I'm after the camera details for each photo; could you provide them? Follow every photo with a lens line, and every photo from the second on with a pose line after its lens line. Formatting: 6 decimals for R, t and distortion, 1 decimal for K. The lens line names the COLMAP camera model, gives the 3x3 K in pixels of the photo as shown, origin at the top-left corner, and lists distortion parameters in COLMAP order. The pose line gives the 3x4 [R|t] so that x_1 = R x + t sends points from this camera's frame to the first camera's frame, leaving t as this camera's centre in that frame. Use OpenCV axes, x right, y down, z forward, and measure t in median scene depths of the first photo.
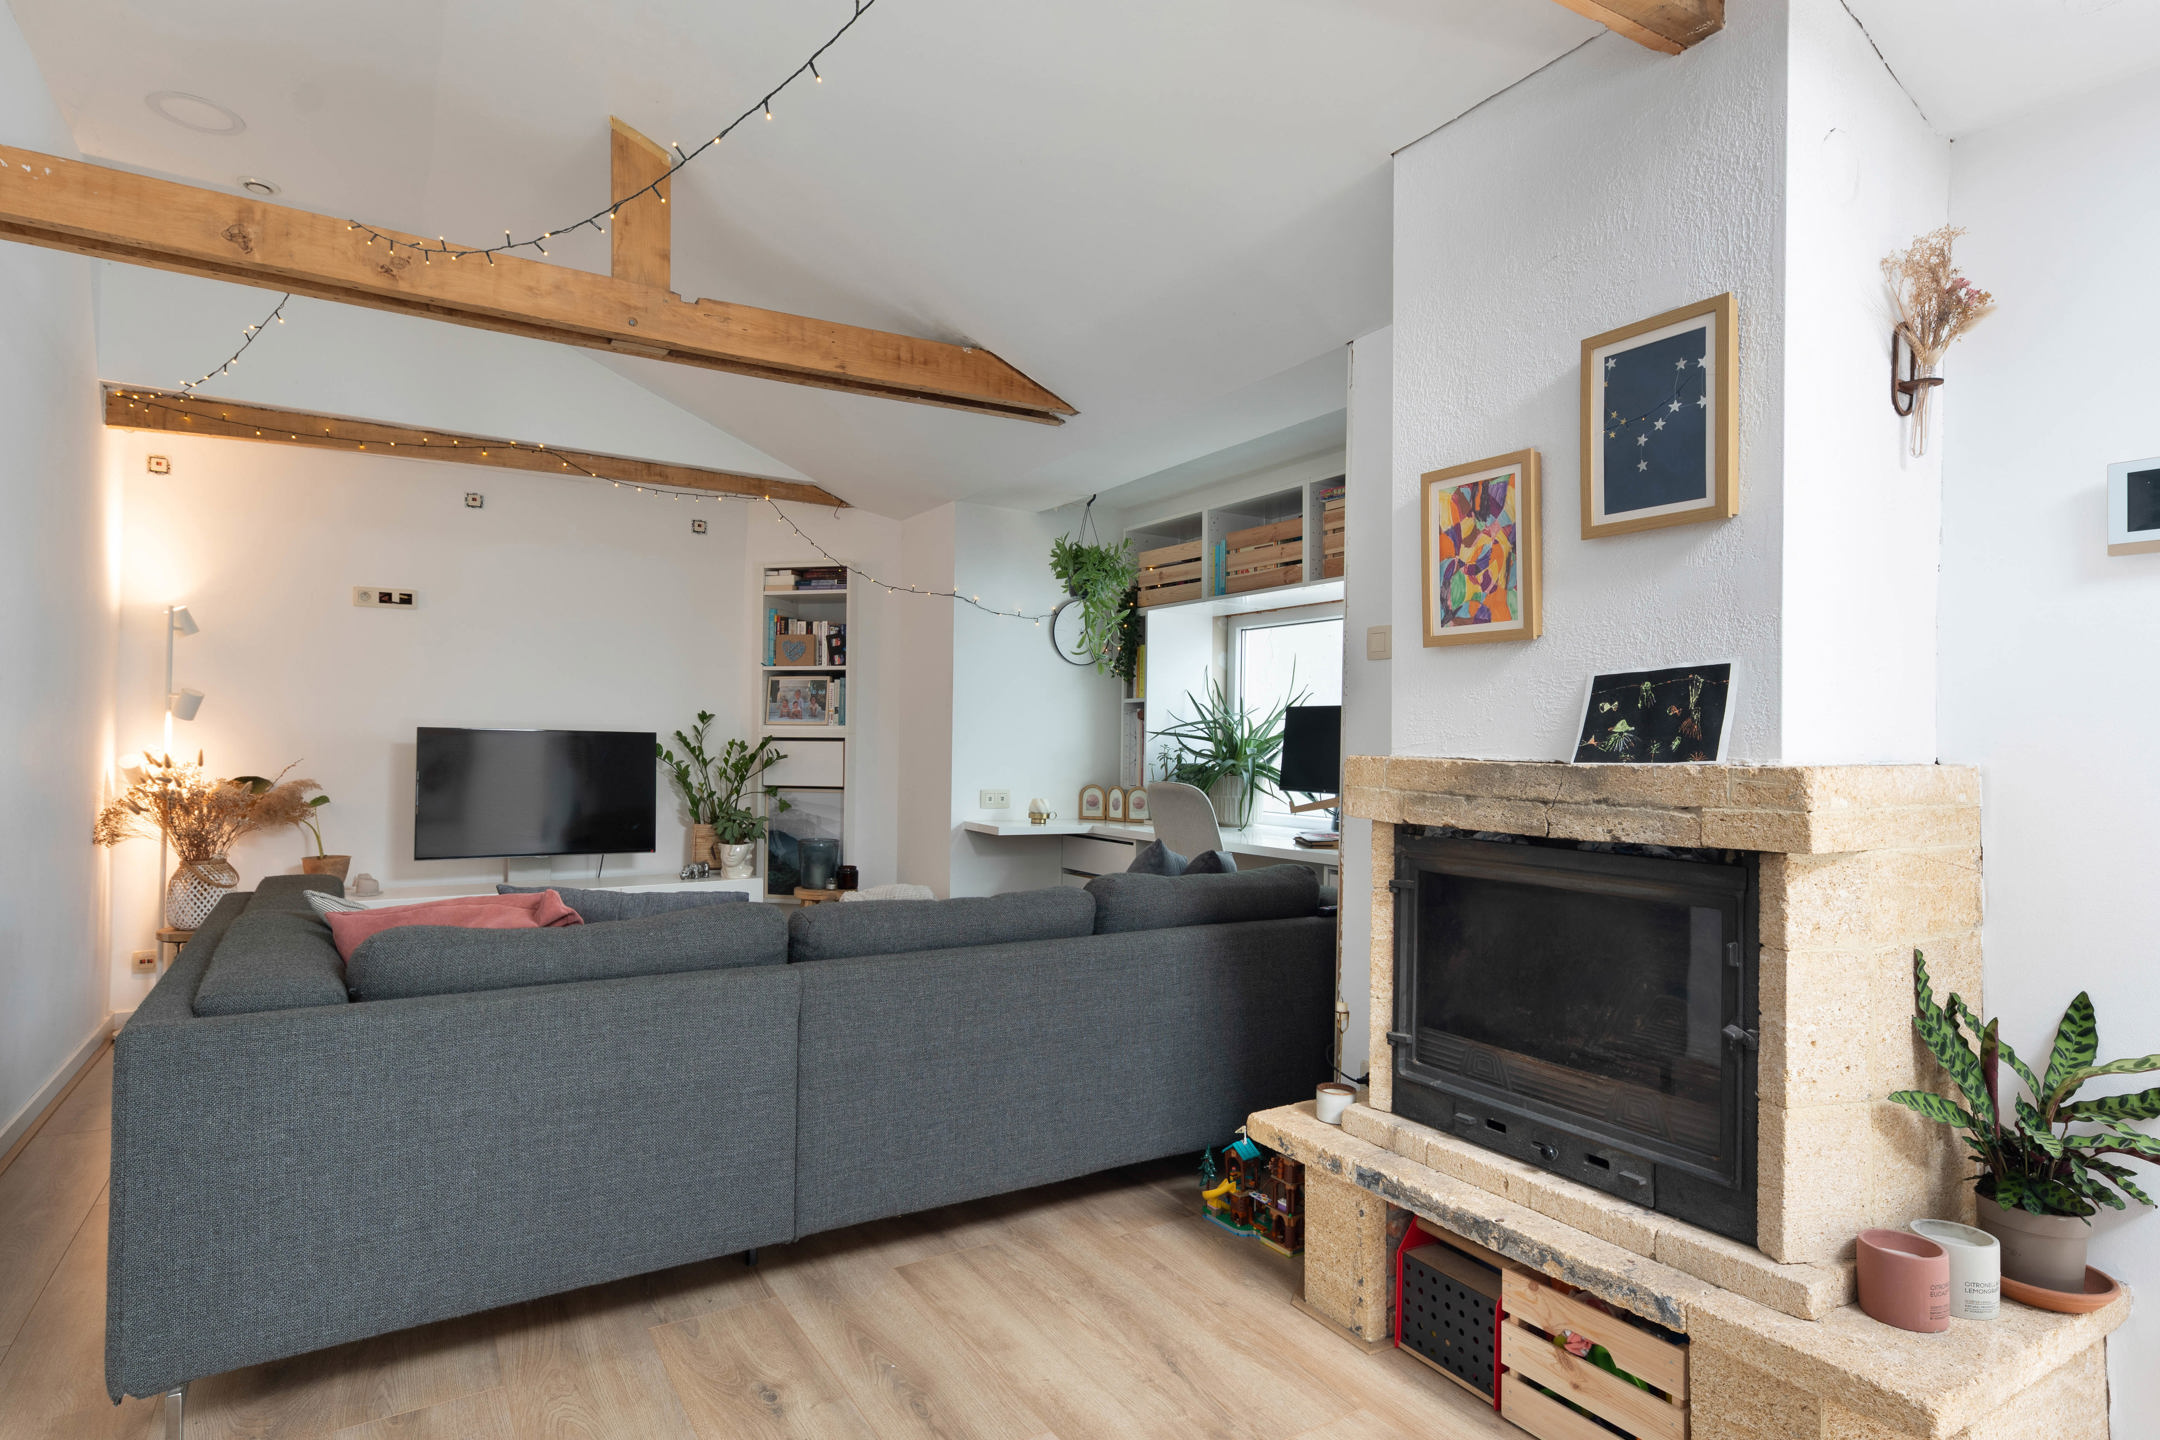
lens RADIAL K [[1144.5, 0, 1085.4], [0, 1144.5, 718.9], [0, 0, 1]] dist [0.002175, -0.000191]
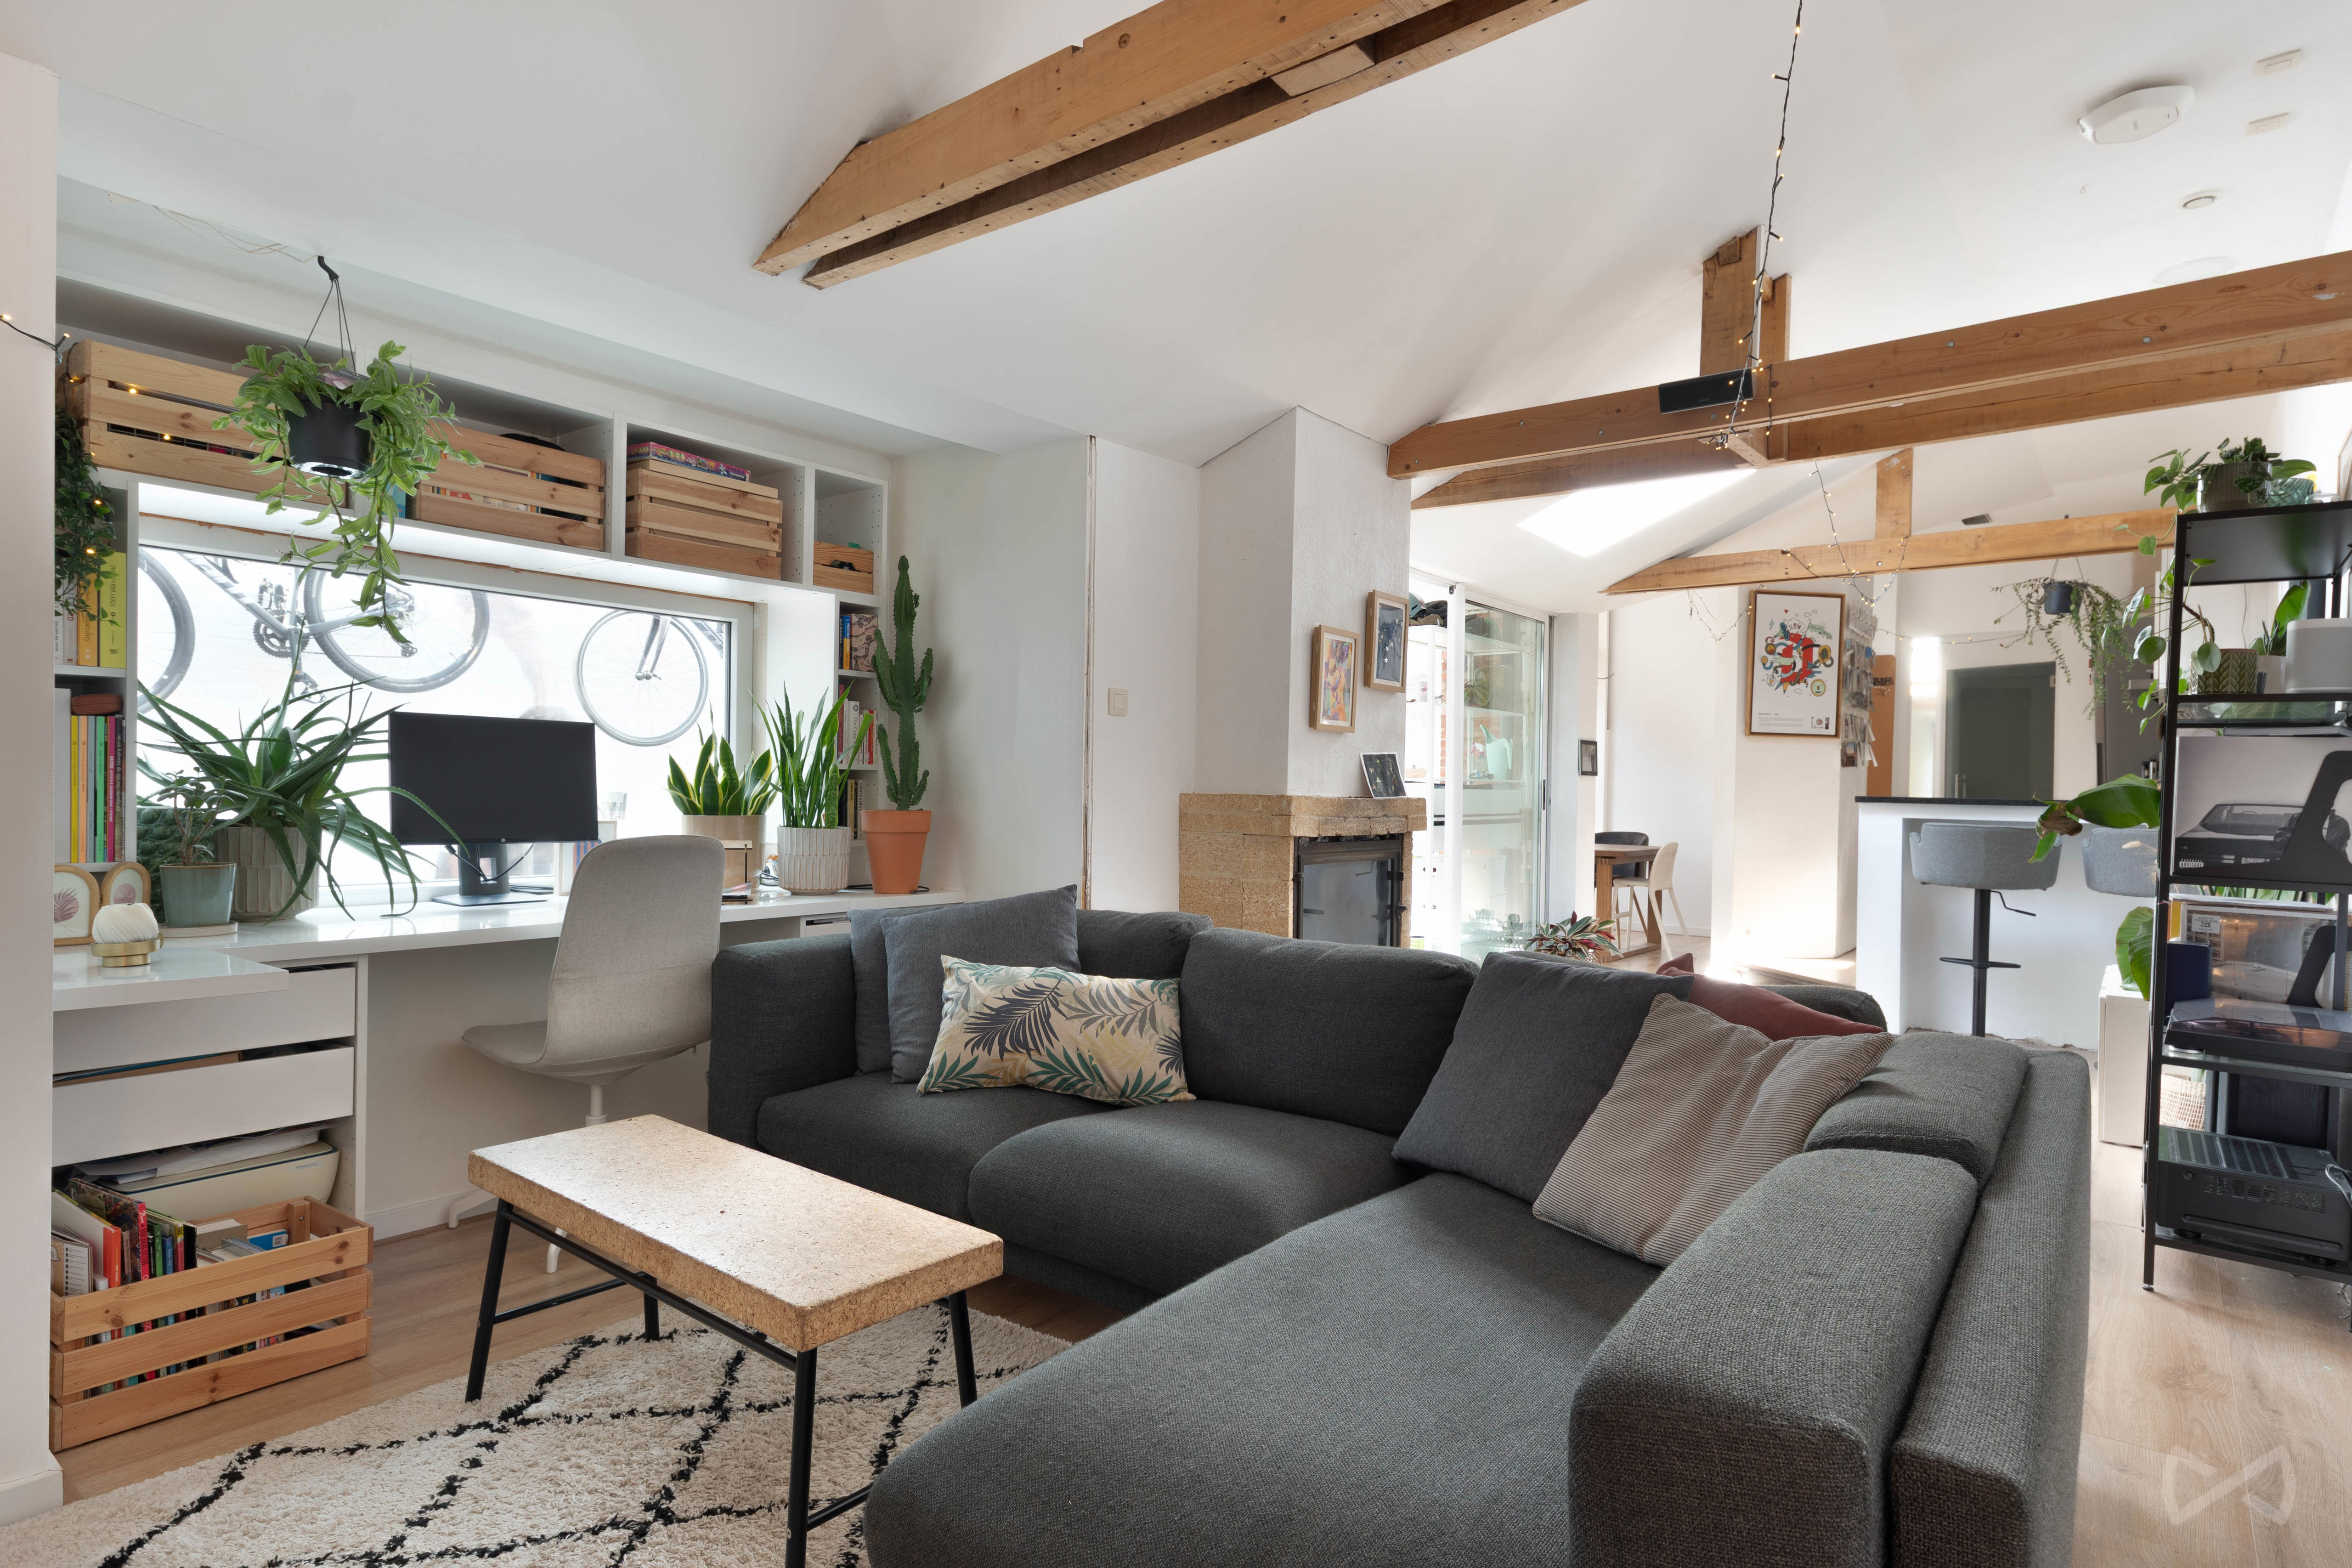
lens RADIAL K [[1246.3, 0, 1163.9], [0, 1246.3, 795.7], [0, 0, 1]] dist [0.002175, -0.000191]
pose [[-0.349231, -0.011043, 0.936971, -0.636959], [-0.036732, 0.999323, -0.001913, 0.022072], [-0.936316, -0.035085, -0.349401, 0.885689]]
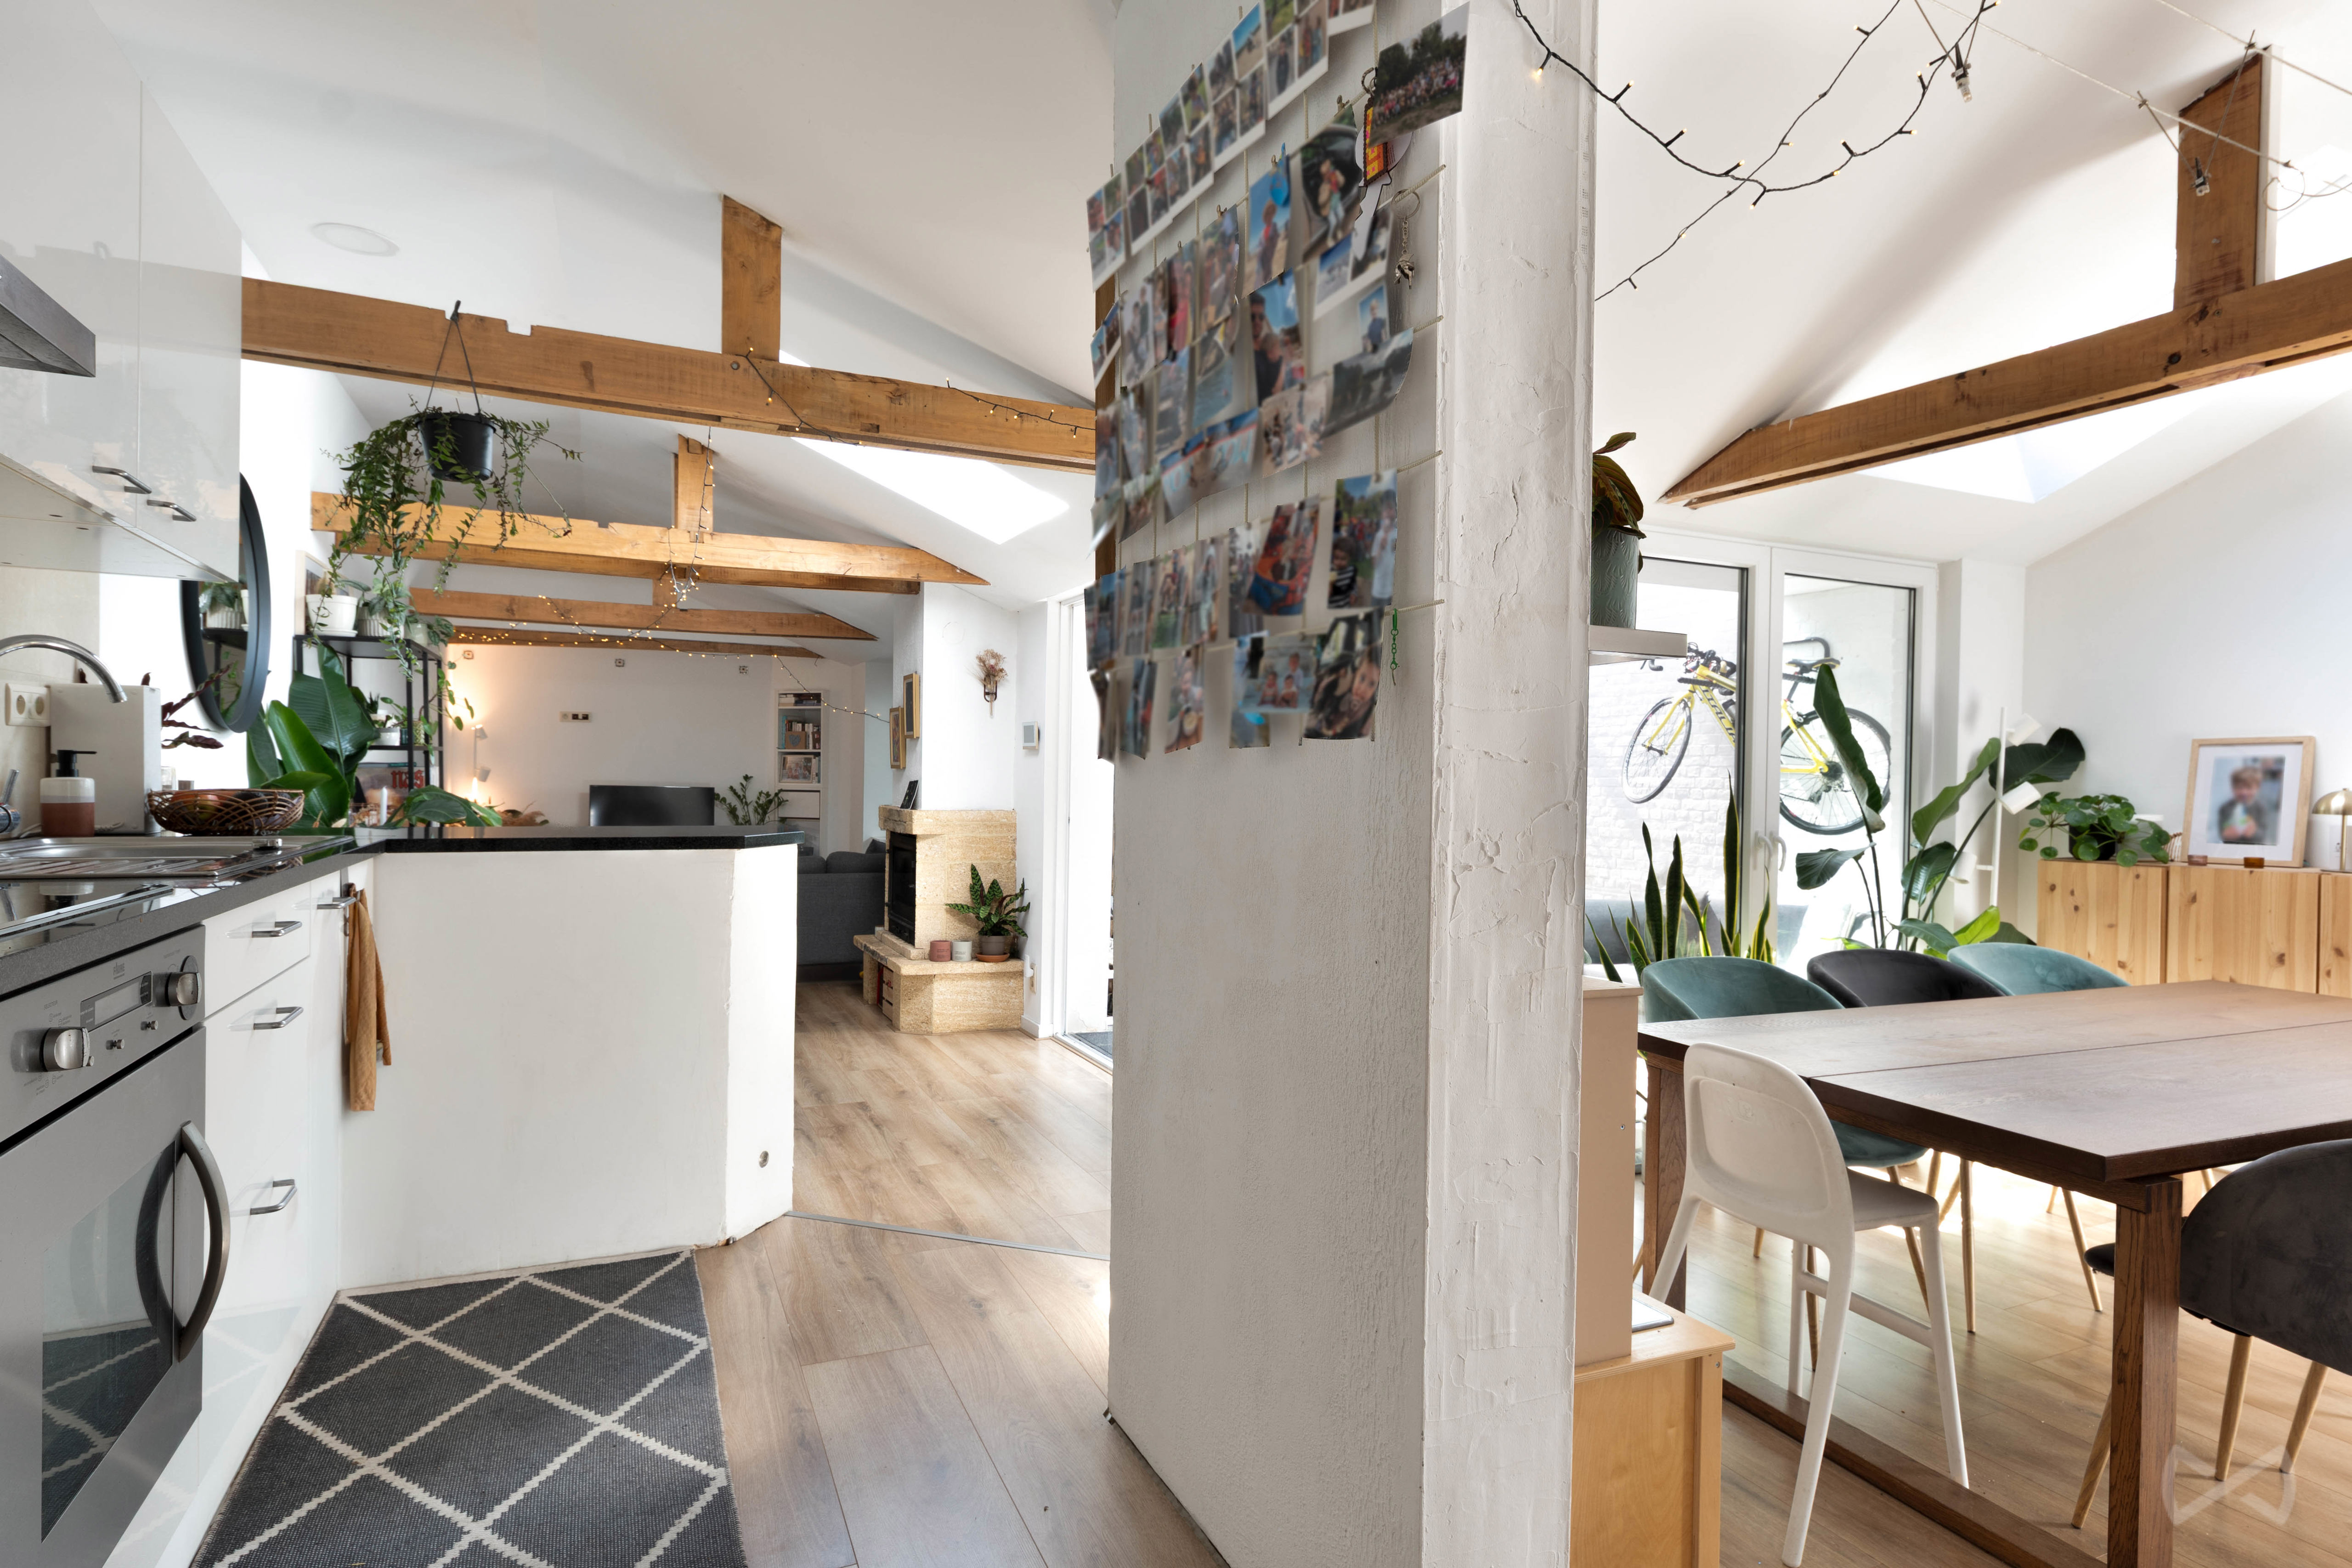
lens RADIAL K [[1246.3, 0, 1171.5], [0, 1246.3, 793.2], [0, 0, 1]] dist [0.002175, -0.000191]
pose [[0.991588, 0.006228, -0.129283, 0.644957], [-0.002044, 0.999471, 0.032474, -0.047629], [0.129417, -0.031936, 0.991076, -0.936525]]
